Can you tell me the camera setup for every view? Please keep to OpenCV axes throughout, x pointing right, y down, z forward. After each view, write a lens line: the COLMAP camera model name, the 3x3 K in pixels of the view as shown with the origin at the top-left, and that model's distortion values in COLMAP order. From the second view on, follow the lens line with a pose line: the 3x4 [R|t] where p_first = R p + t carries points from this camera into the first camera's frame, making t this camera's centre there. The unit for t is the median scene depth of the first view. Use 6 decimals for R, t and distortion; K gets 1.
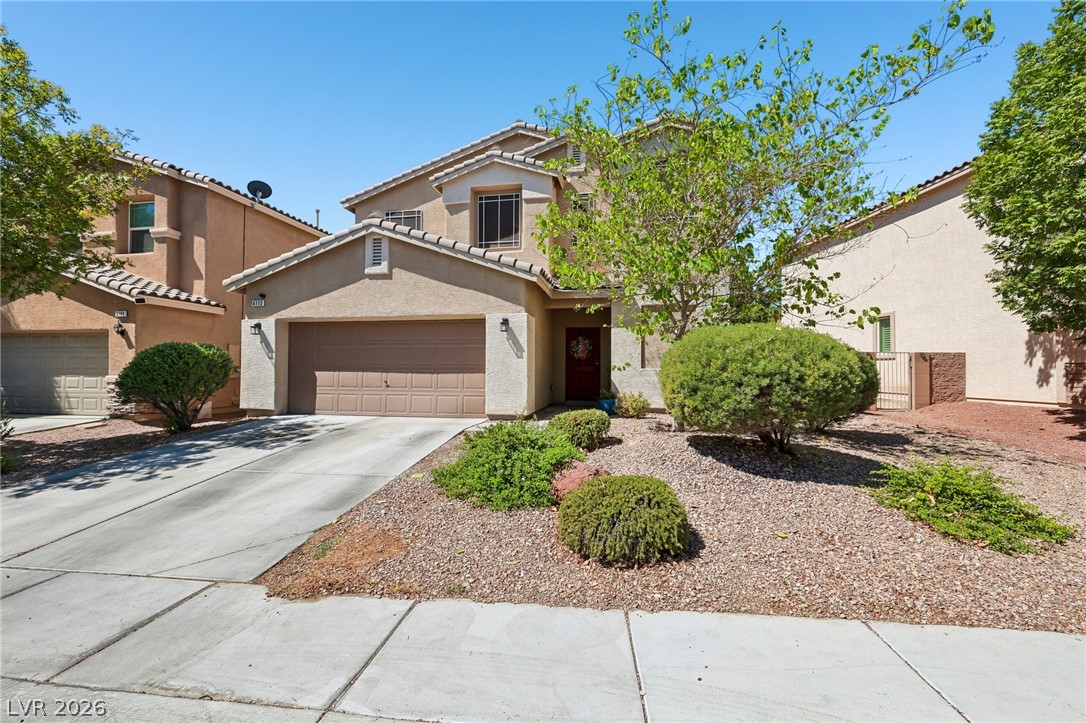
lens RADIAL K [[463.7, 0, 550.5], [0, 463.7, 366.4], [0, 0, 1]] dist [0.001607, -0.000020]
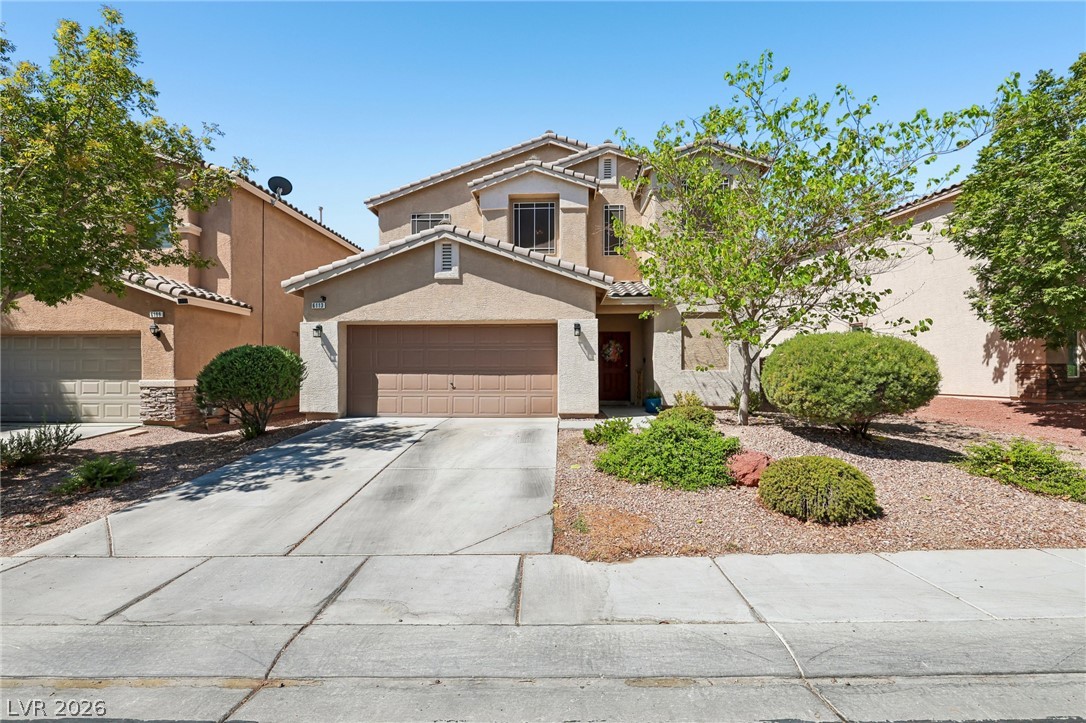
lens RADIAL K [[463.7, 0, 559.4], [0, 463.7, 374.4], [0, 0, 1]] dist [0.001607, -0.000020]
pose [[0.990904, -0.005917, 0.134437, -0.263677], [0.004072, 0.999894, 0.013995, -0.001194], [-0.134506, -0.013320, 0.990823, -0.053344]]
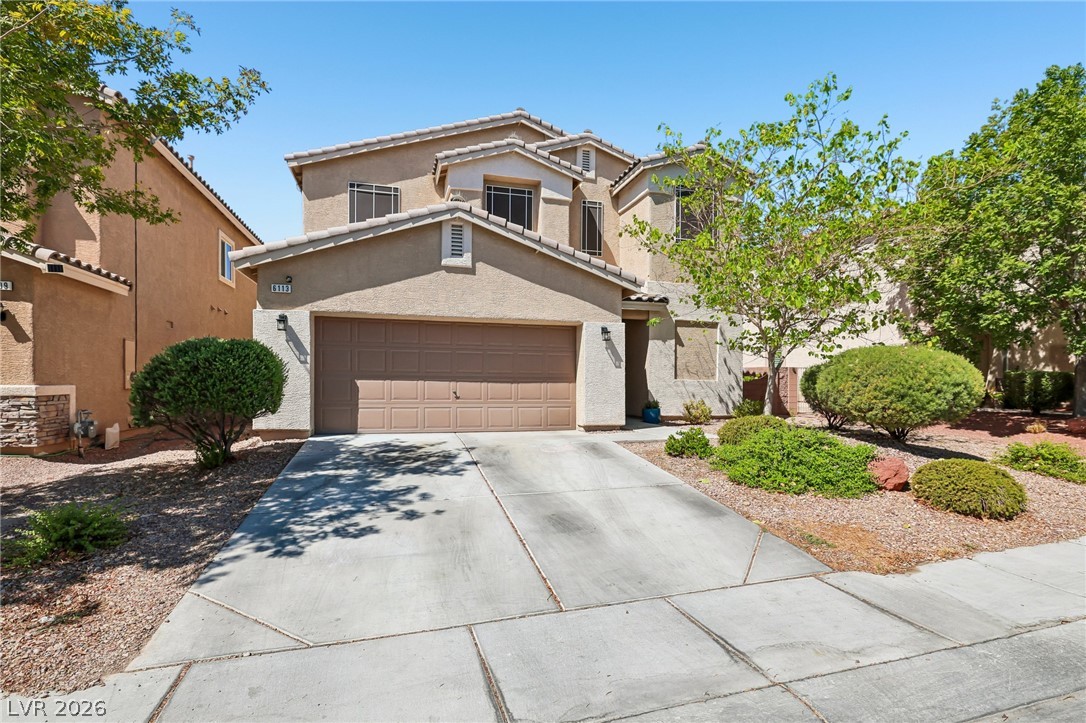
lens RADIAL K [[500.4, 0, 565.7], [0, 500.4, 389.4], [0, 0, 1]] dist [0.000463, 0.000815]
pose [[0.901726, -0.002452, 0.432301, -0.586165], [-0.008491, 0.999691, 0.023382, 0.003666], [-0.432224, -0.024754, 0.901426, 0.073101]]
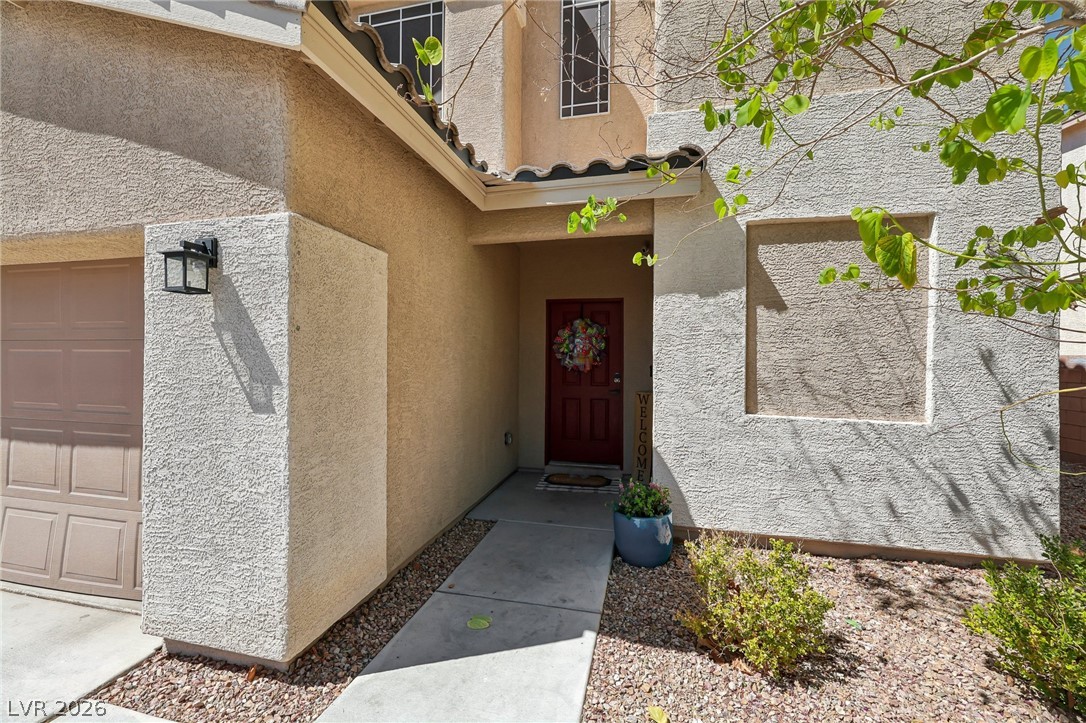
lens RADIAL K [[463.7, 0, 540.9], [0, 463.7, 367.5], [0, 0, 1]] dist [0.001607, -0.000020]
pose [[0.997116, 0.006735, -0.075589, 0.081857], [-0.004251, 0.999447, 0.032974, -0.044048], [0.075769, -0.032557, 0.996594, 0.726549]]
